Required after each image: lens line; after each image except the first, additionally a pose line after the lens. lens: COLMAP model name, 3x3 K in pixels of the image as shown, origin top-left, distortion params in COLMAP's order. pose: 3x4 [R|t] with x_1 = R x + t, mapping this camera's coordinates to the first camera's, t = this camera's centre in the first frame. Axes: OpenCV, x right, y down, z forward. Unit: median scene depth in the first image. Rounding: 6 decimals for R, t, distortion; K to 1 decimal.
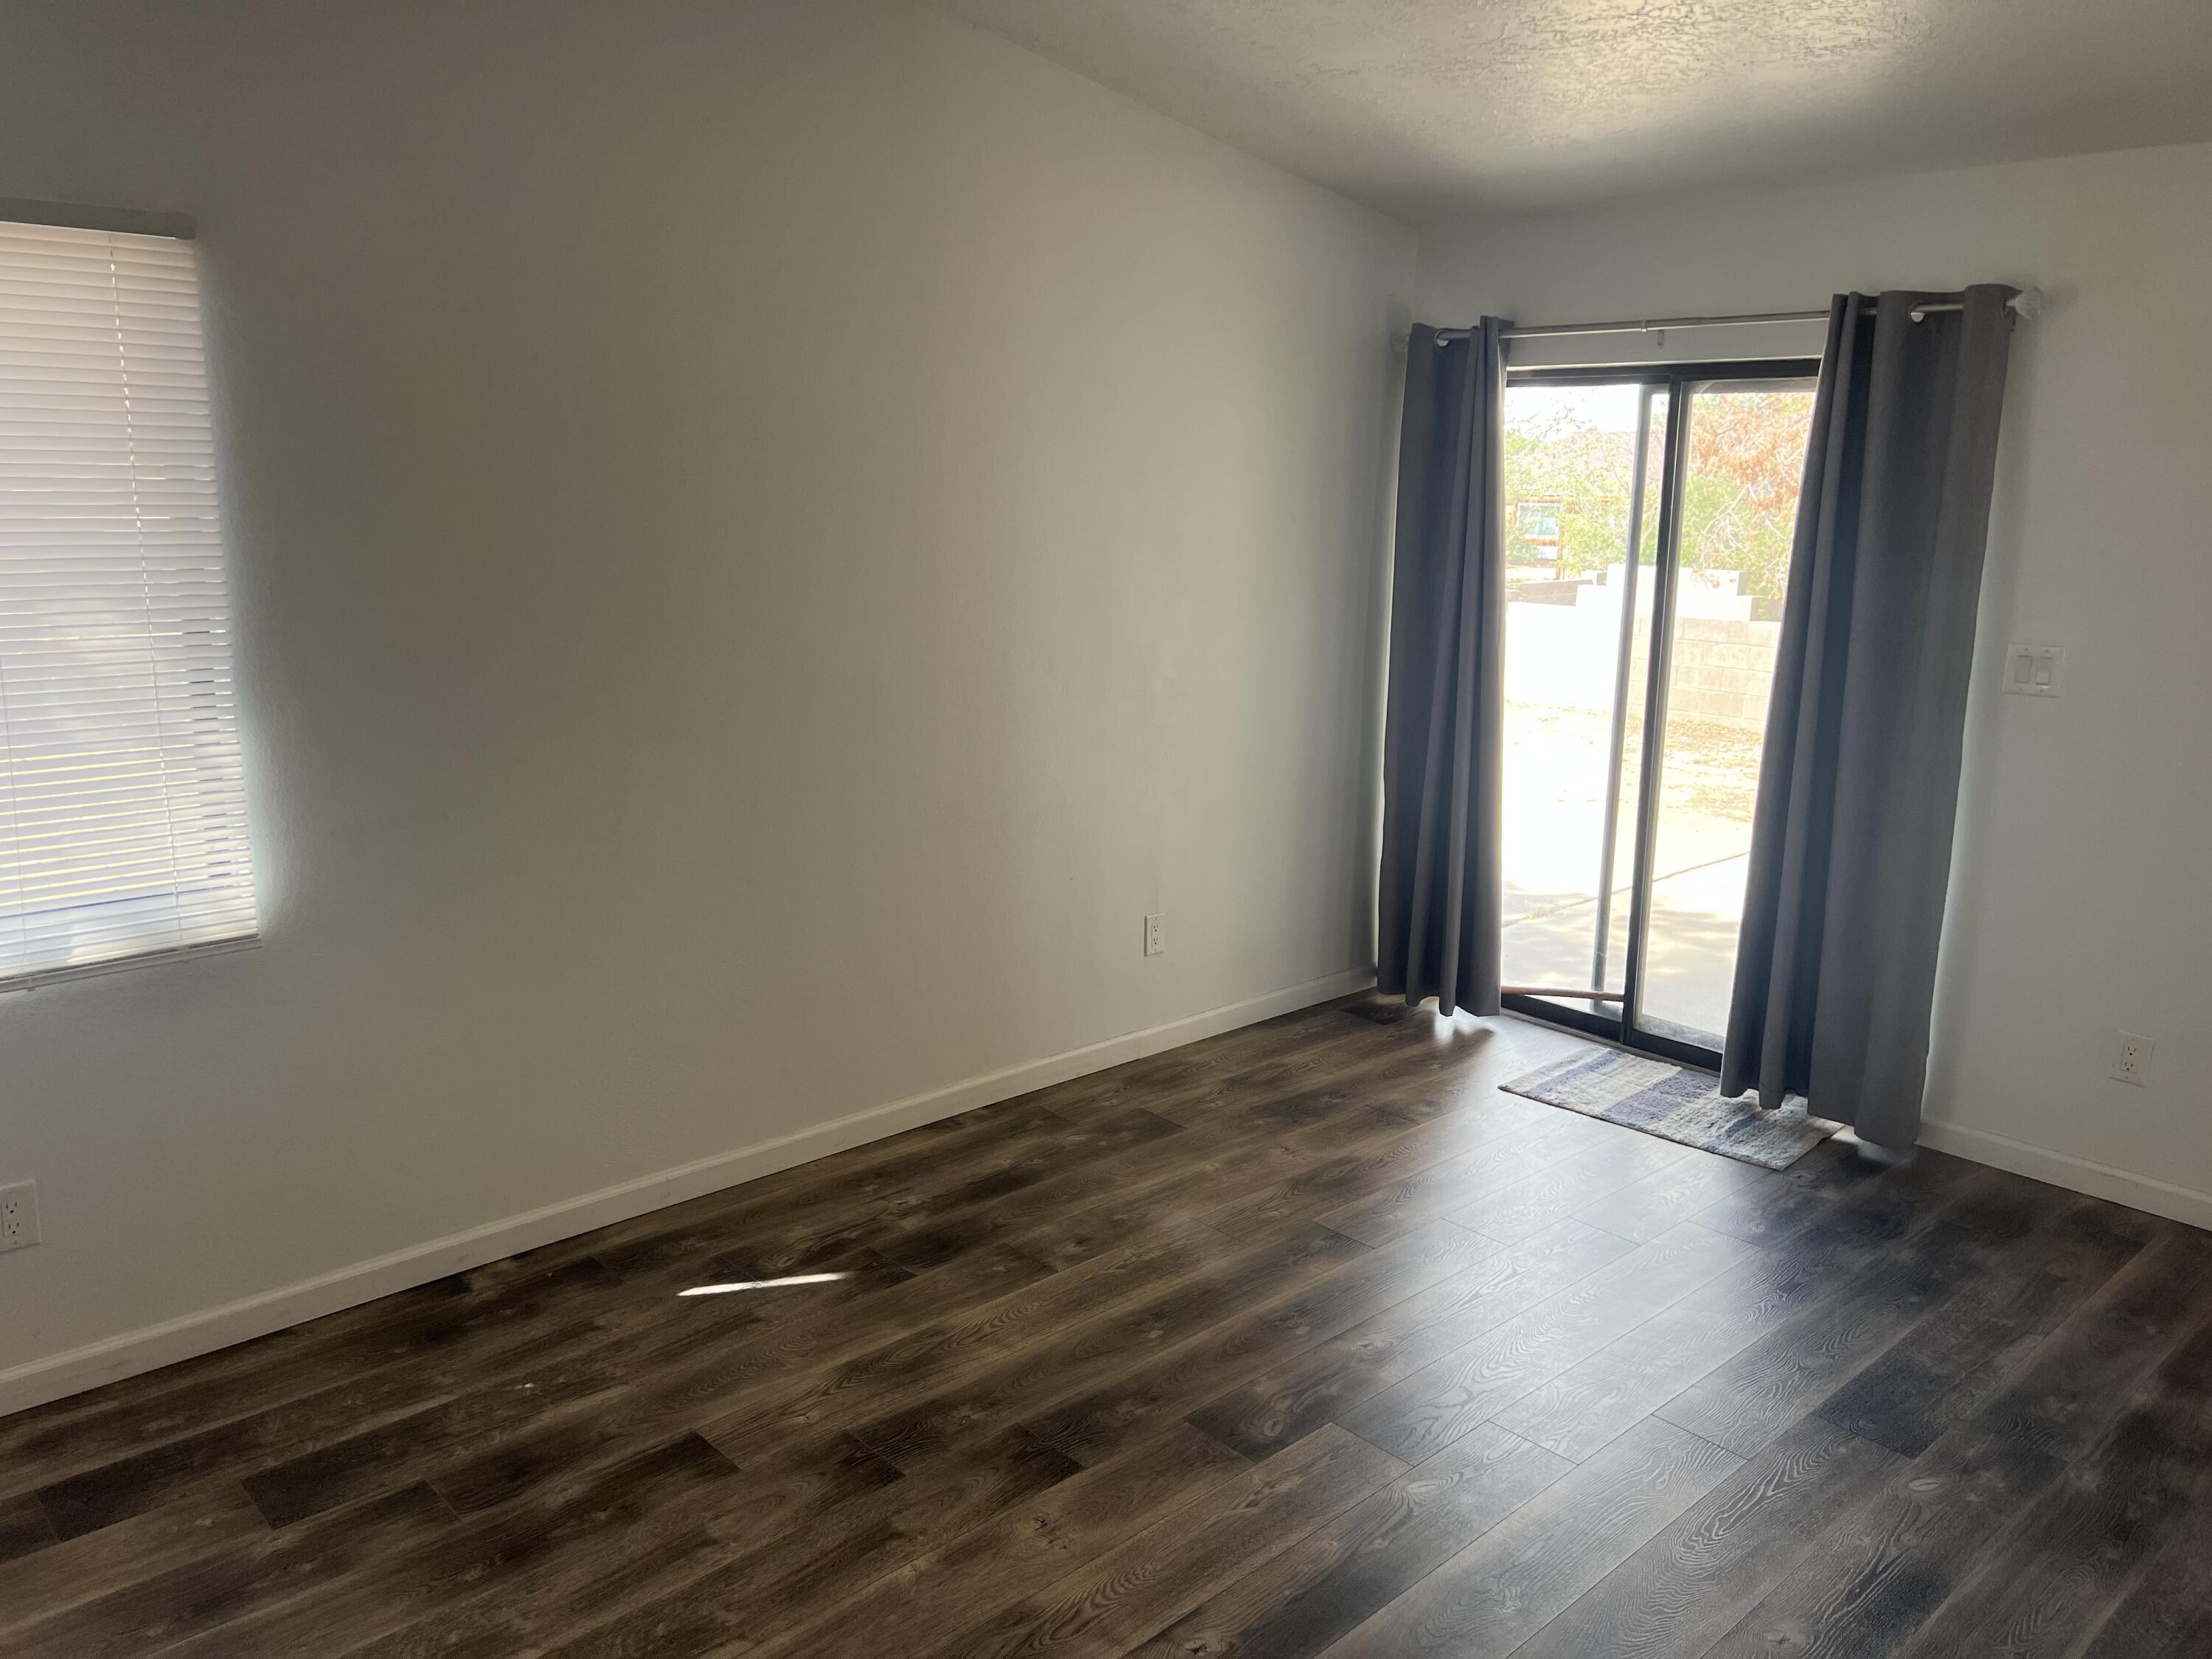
lens RADIAL K [[1661.5, 0, 1137.6], [0, 1661.5, 822.3], [0, 0, 1]] dist [0.076763, -0.111414]
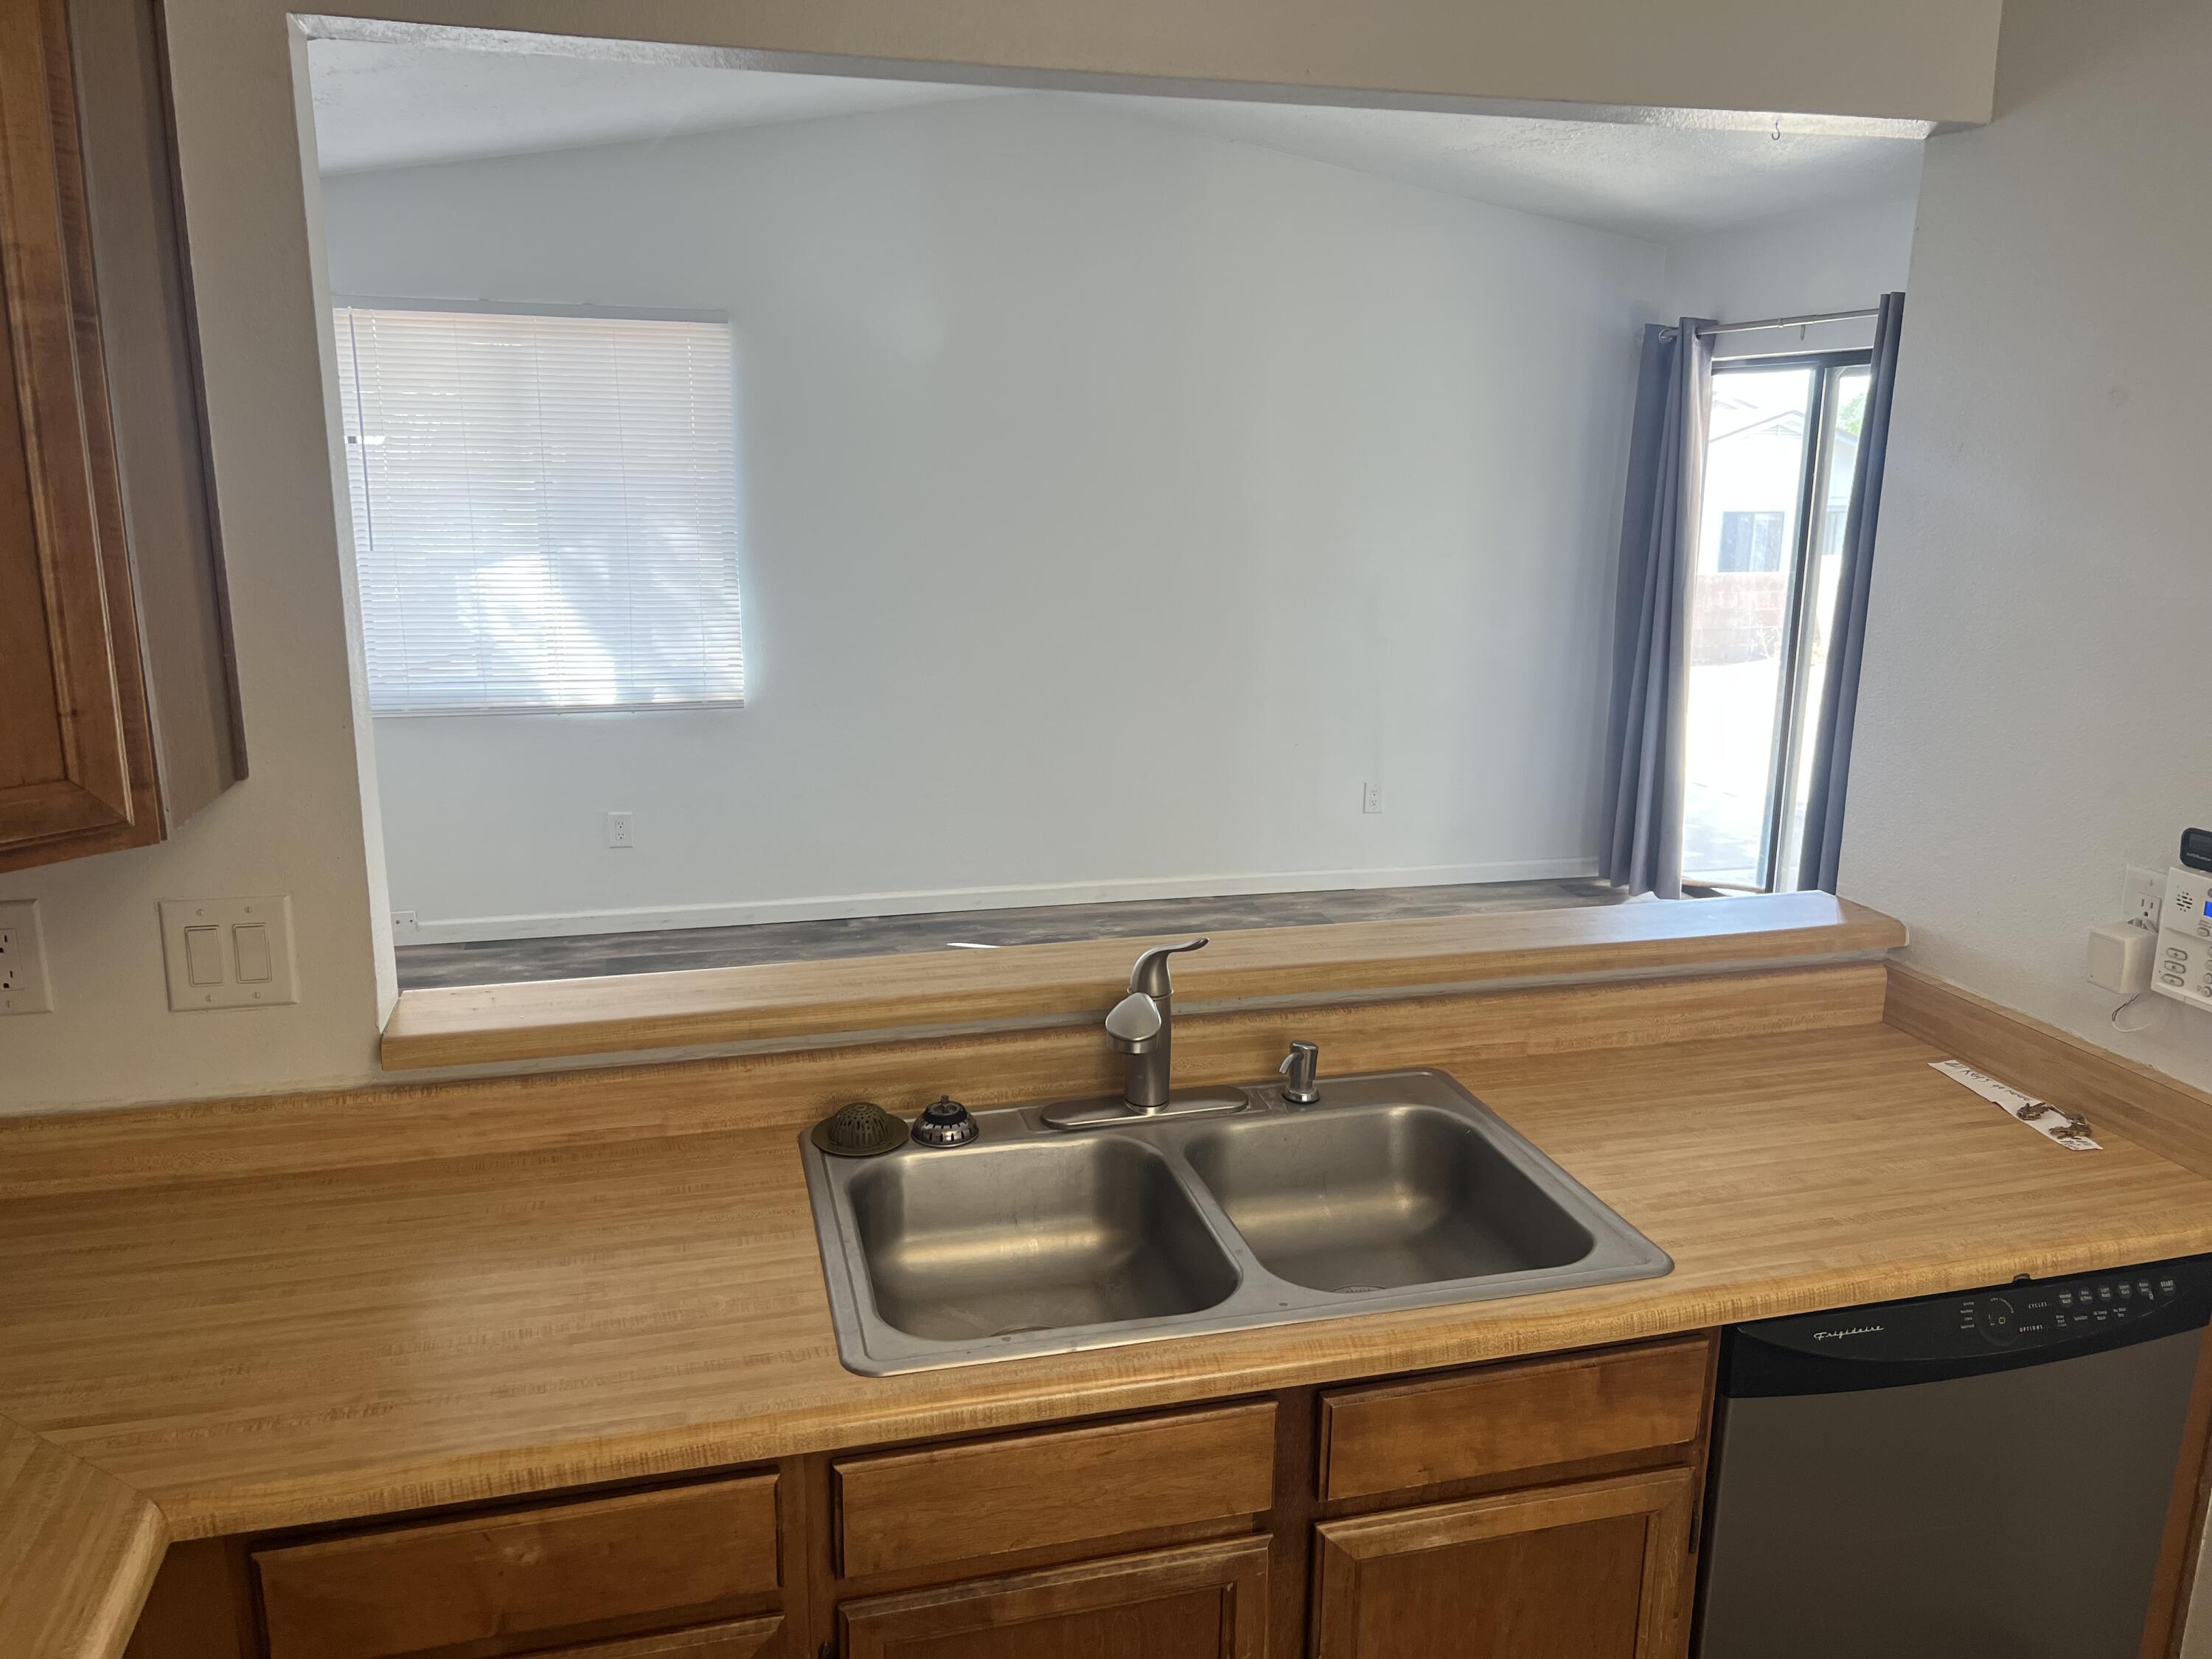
lens RADIAL K [[1654.4, 0, 1111.9], [0, 1654.4, 835.0], [0, 0, 1]] dist [0.081440, -0.107885]
pose [[0.874795, 0.104956, -0.472988, 0.594281], [-0.097524, 0.994417, 0.040291, 0.083927], [0.474576, 0.010881, 0.880147, -0.348242]]
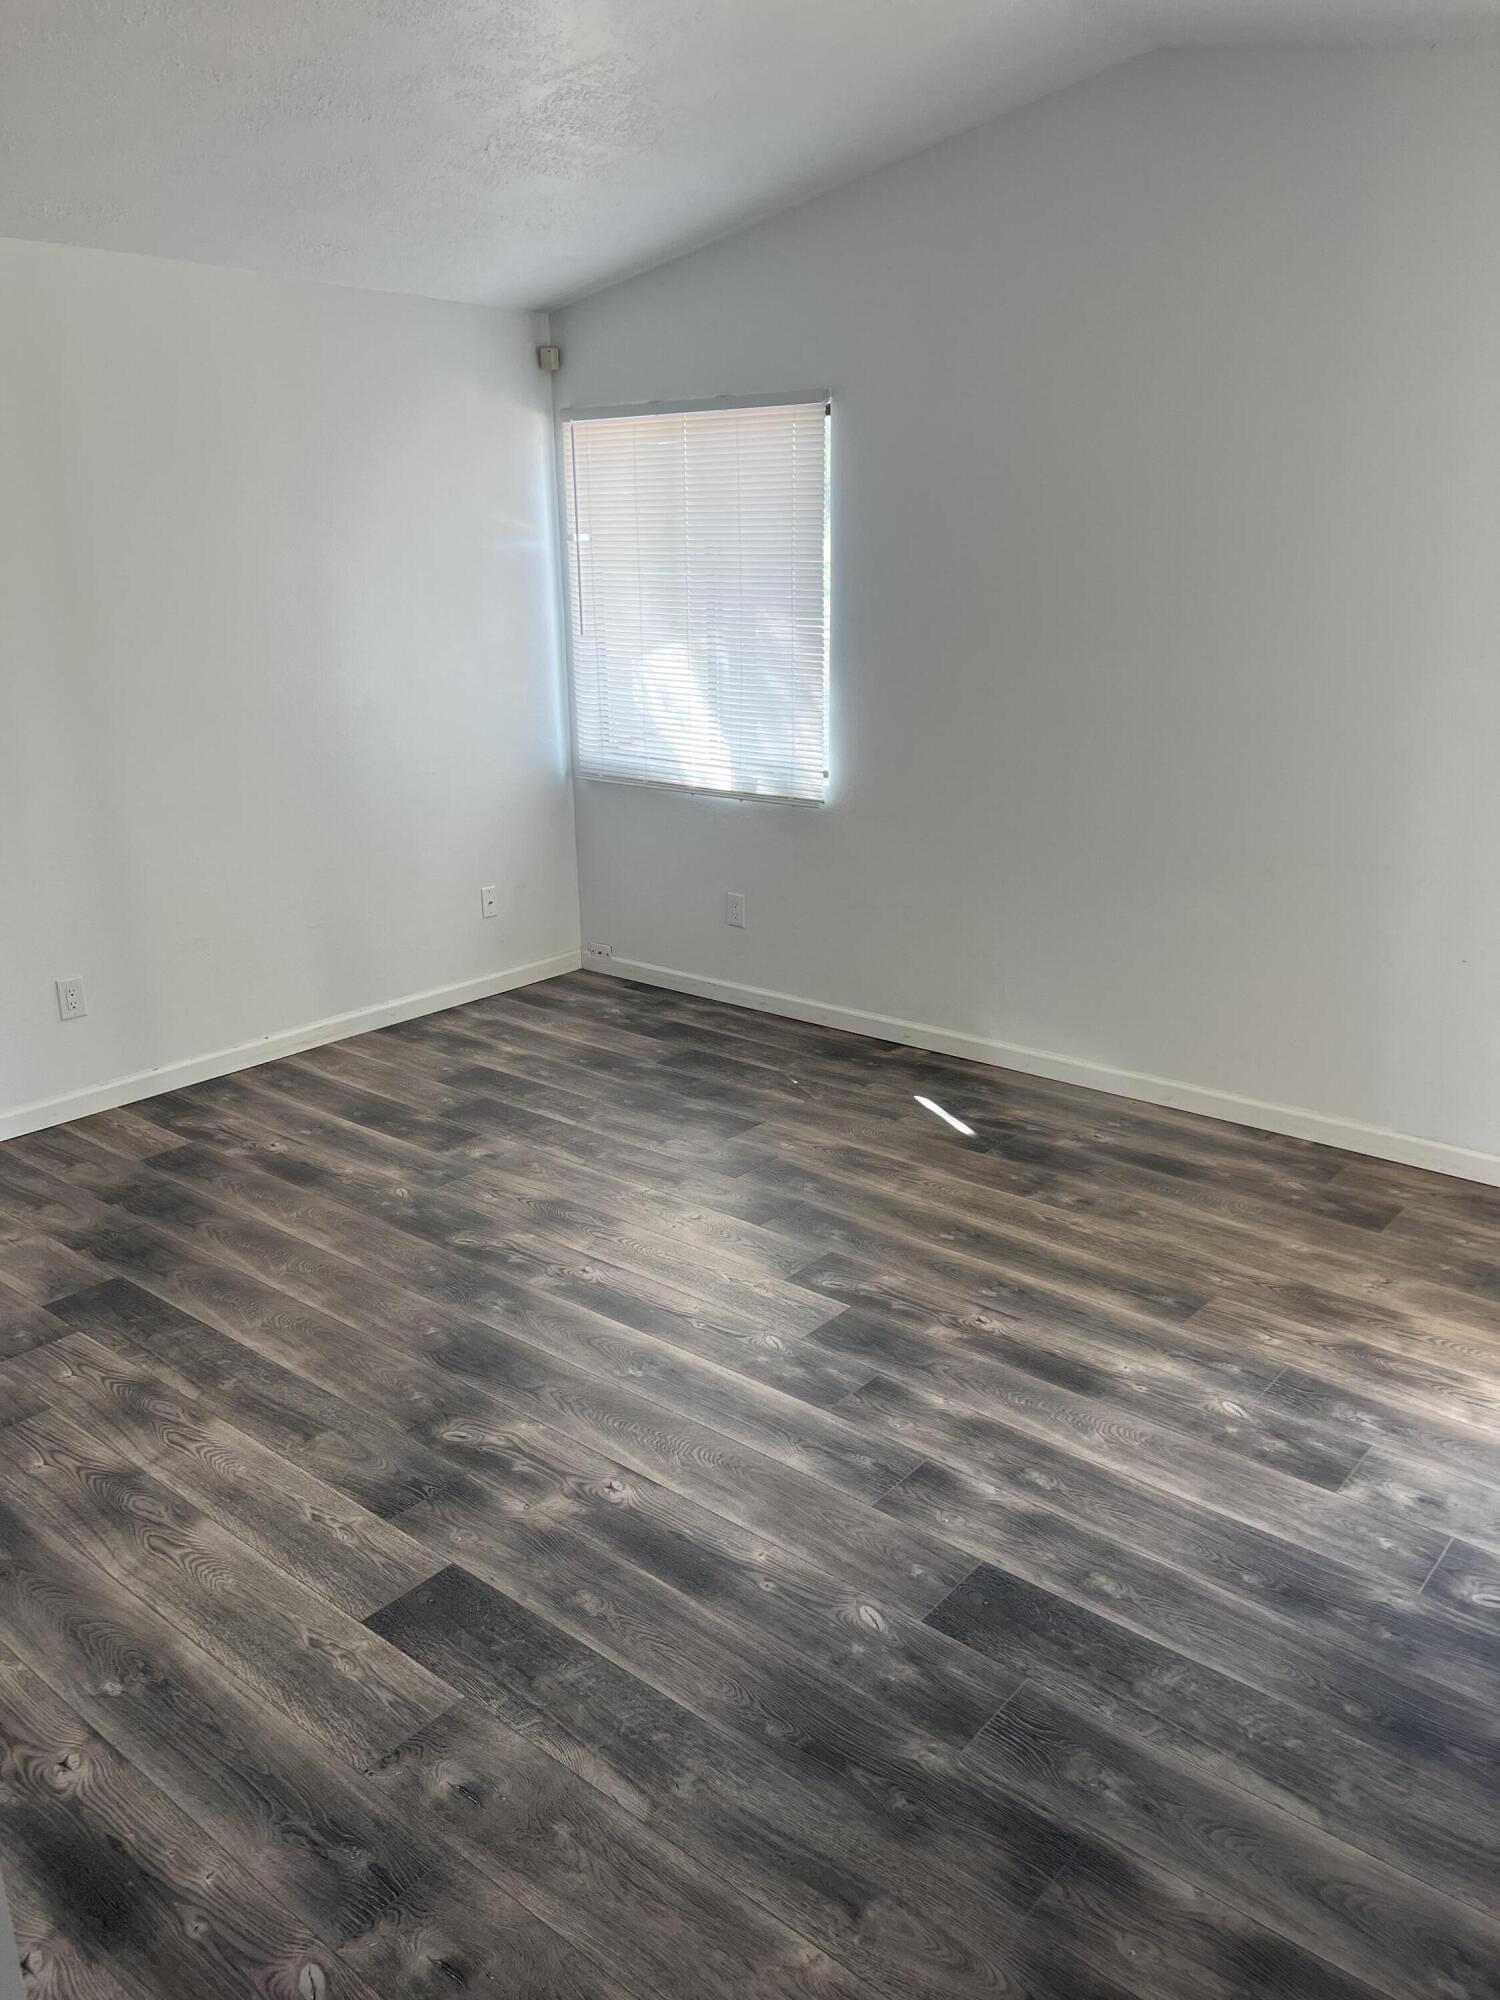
lens RADIAL K [[1495.9, 0, 743.7], [0, 1495.9, 1014.6], [0, 0, 1]] dist [0.081440, -0.107885]
pose [[0.114381, 0.282212, -0.952509, 0.903251], [-0.194607, 0.946590, 0.257090, -0.097264], [0.974190, 0.155959, 0.163192, 0.573850]]
